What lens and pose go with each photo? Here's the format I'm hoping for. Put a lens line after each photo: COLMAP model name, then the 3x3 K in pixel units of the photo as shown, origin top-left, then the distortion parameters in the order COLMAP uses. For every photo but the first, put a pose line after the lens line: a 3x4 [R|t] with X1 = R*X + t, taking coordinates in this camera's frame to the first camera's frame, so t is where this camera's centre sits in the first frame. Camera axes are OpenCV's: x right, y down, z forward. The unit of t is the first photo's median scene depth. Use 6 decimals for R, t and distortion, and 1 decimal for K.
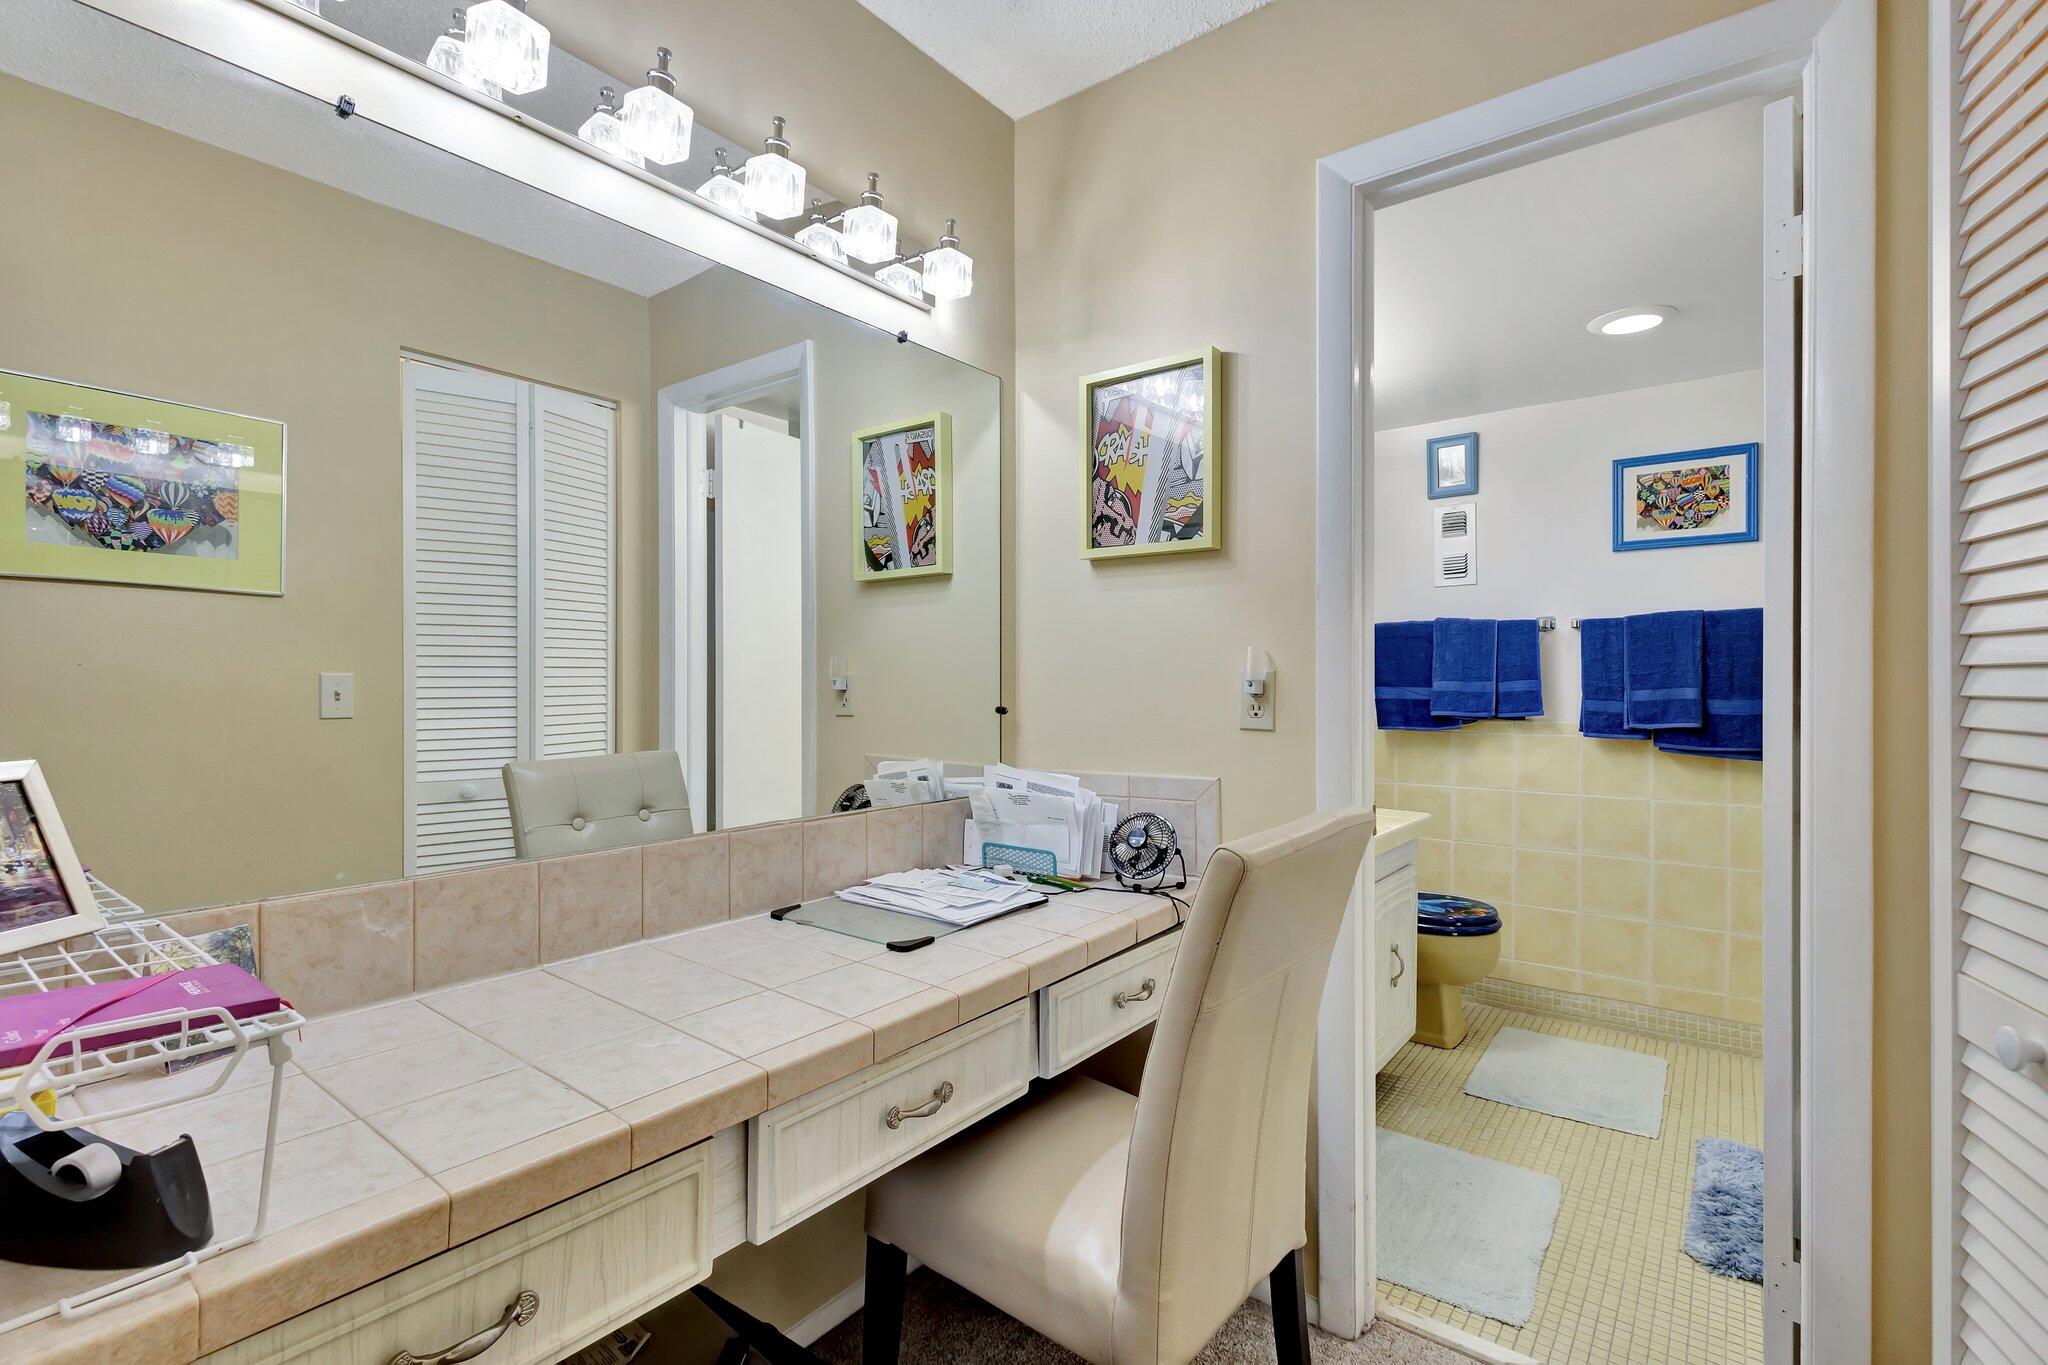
lens RADIAL K [[958.2, 0, 1015.0], [0, 958.2, 678.0], [0, 0, 1]] dist [0.001138, -0.000761]
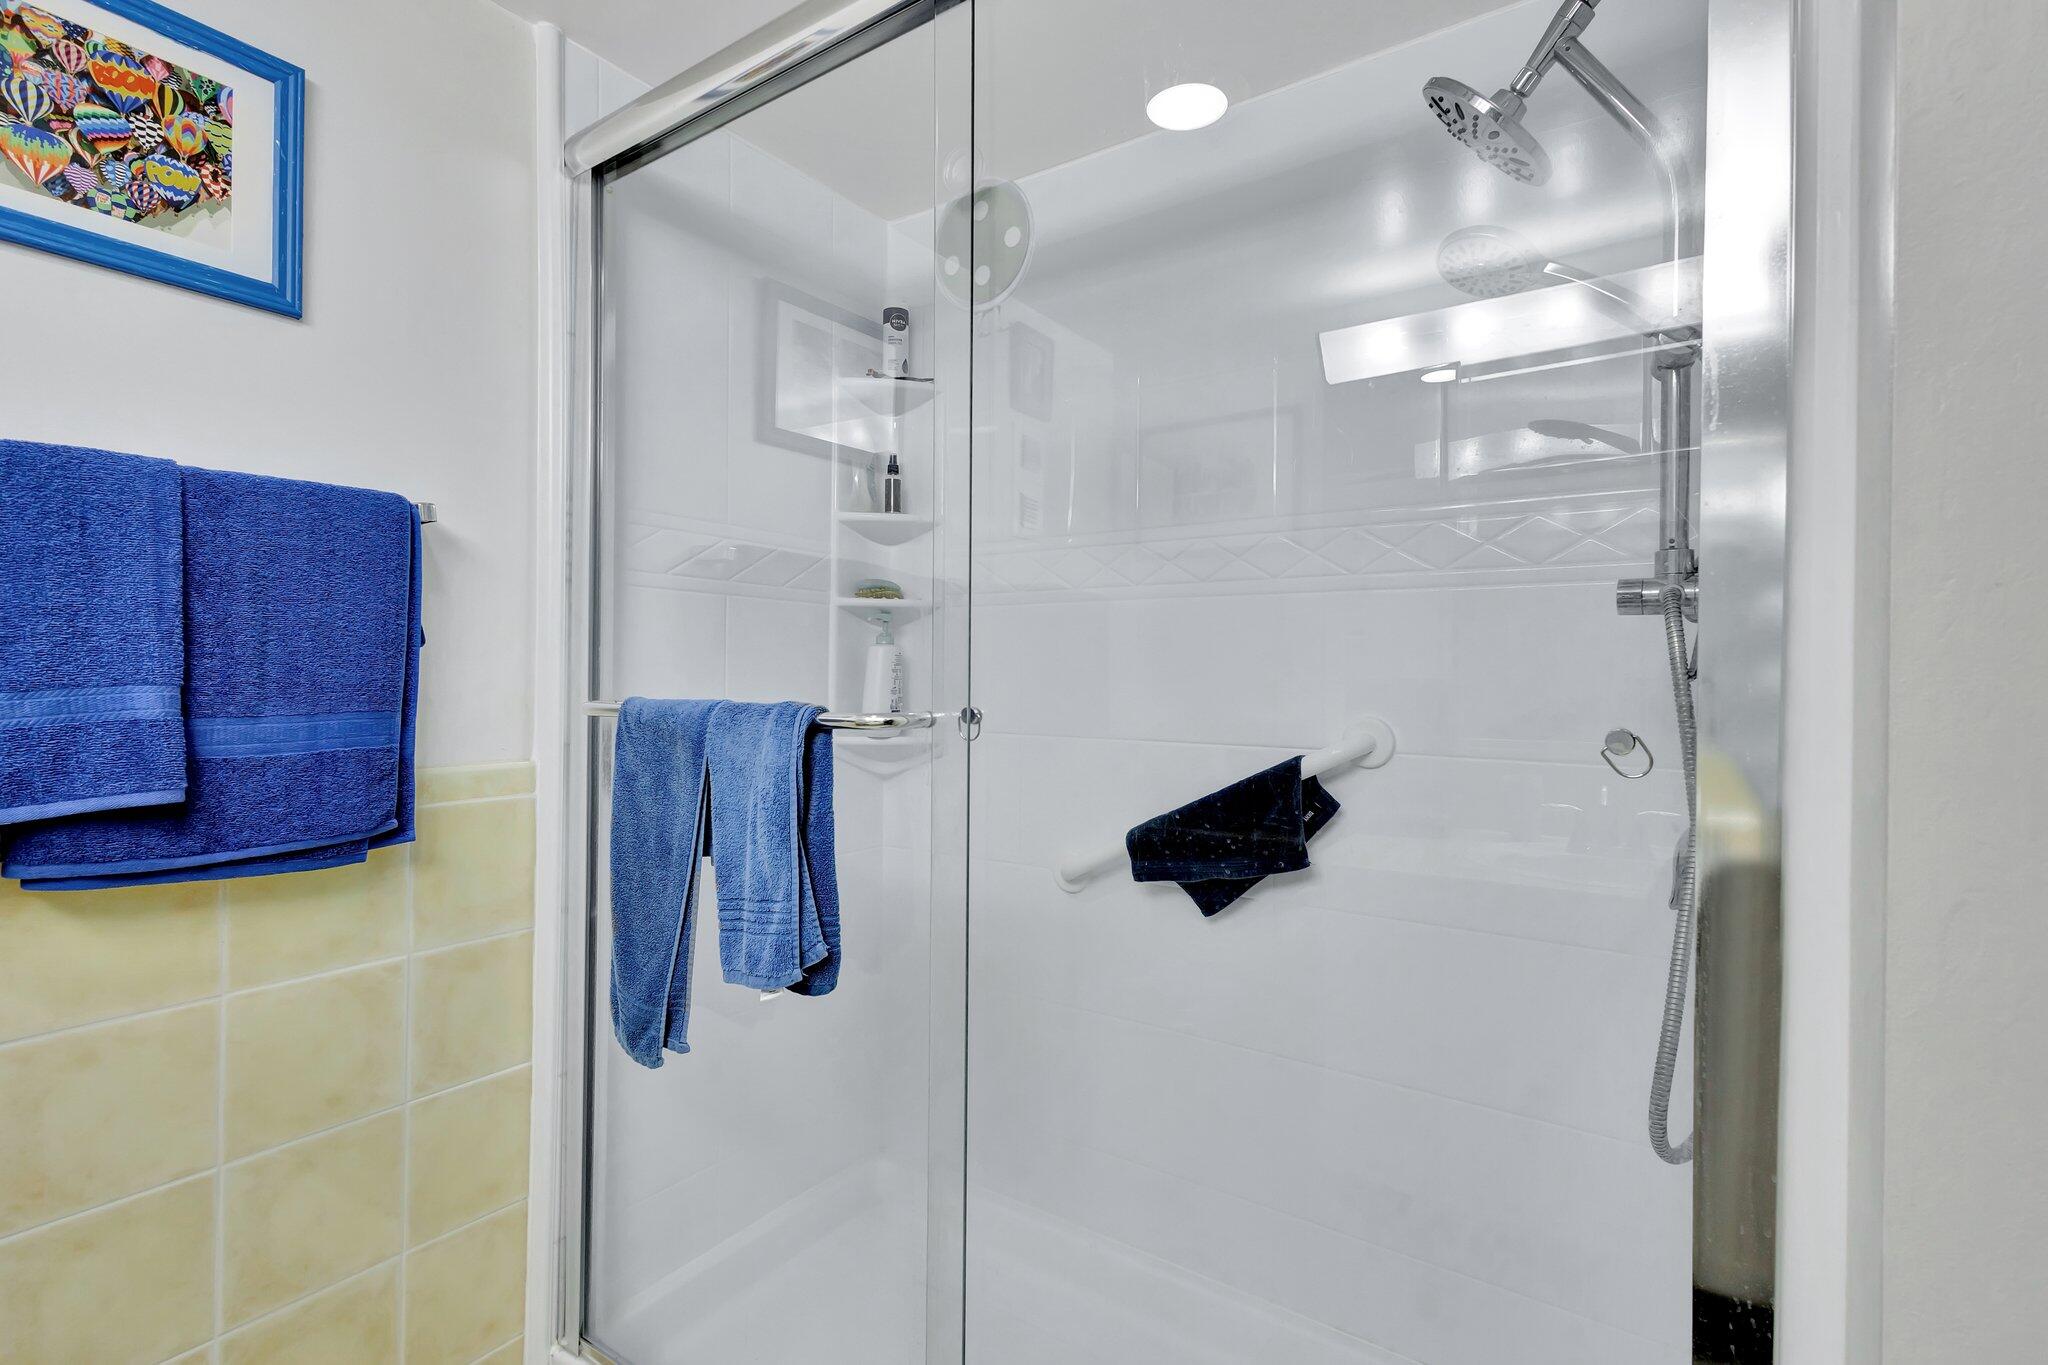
lens RADIAL K [[958.2, 0, 1018.3], [0, 958.2, 672.1], [0, 0, 1]] dist [0.001138, -0.000761]
pose [[-0.062092, 0.001244, 0.998070, 0.352237], [-0.006831, 0.999975, -0.001672, 0.003885], [-0.998047, -0.006922, -0.062082, 0.714872]]
